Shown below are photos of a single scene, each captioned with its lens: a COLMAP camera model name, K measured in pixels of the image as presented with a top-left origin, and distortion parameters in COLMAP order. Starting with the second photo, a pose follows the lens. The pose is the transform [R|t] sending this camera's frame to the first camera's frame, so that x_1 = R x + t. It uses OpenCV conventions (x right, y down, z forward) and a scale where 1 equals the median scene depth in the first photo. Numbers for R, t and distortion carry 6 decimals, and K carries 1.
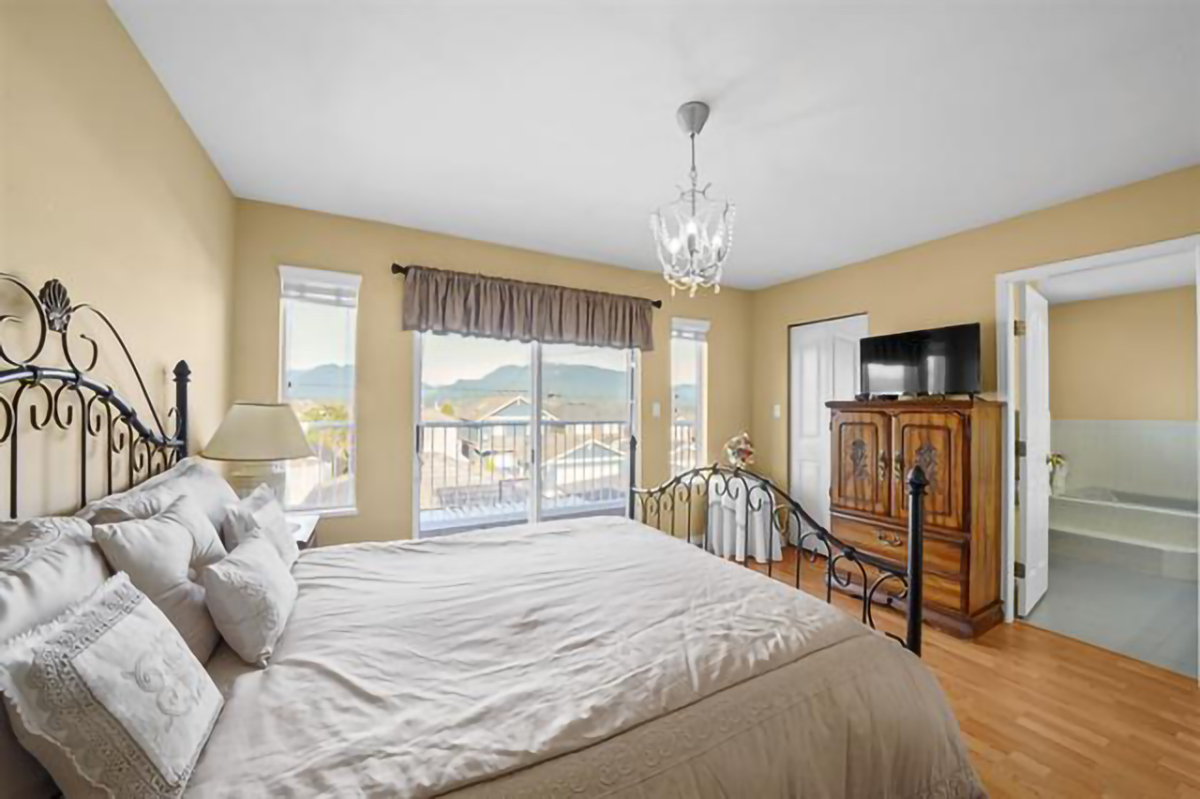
lens RADIAL K [[430.4, 0, 600.0], [0, 430.4, 399.5], [0, 0, 1]] dist [0.000921, 0.000050]
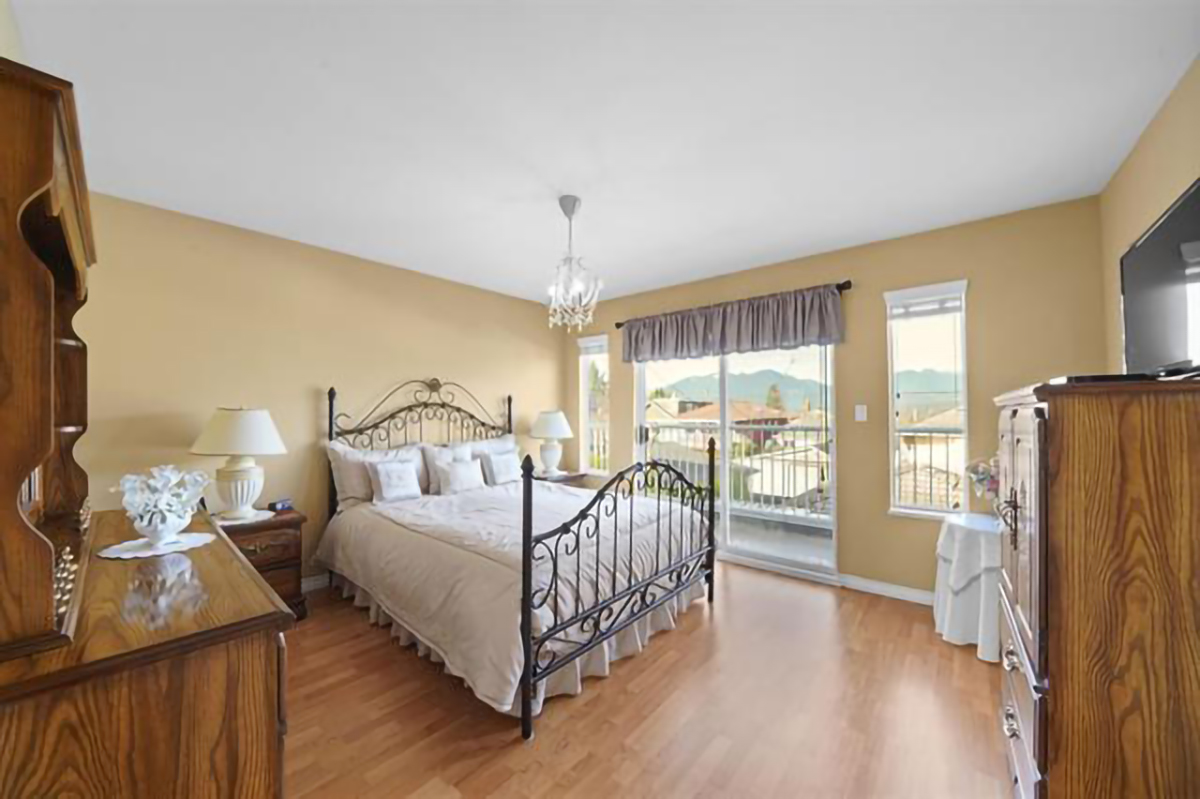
lens RADIAL K [[423.8, 0, 598.0], [0, 423.8, 408.9], [0, 0, 1]] dist [-0.000371, -0.000005]
pose [[0.394976, -0.020388, -0.918465, 0.761320], [0.021782, 0.999681, -0.012824, 0.017133], [0.918433, -0.014940, 0.395294, 0.260756]]
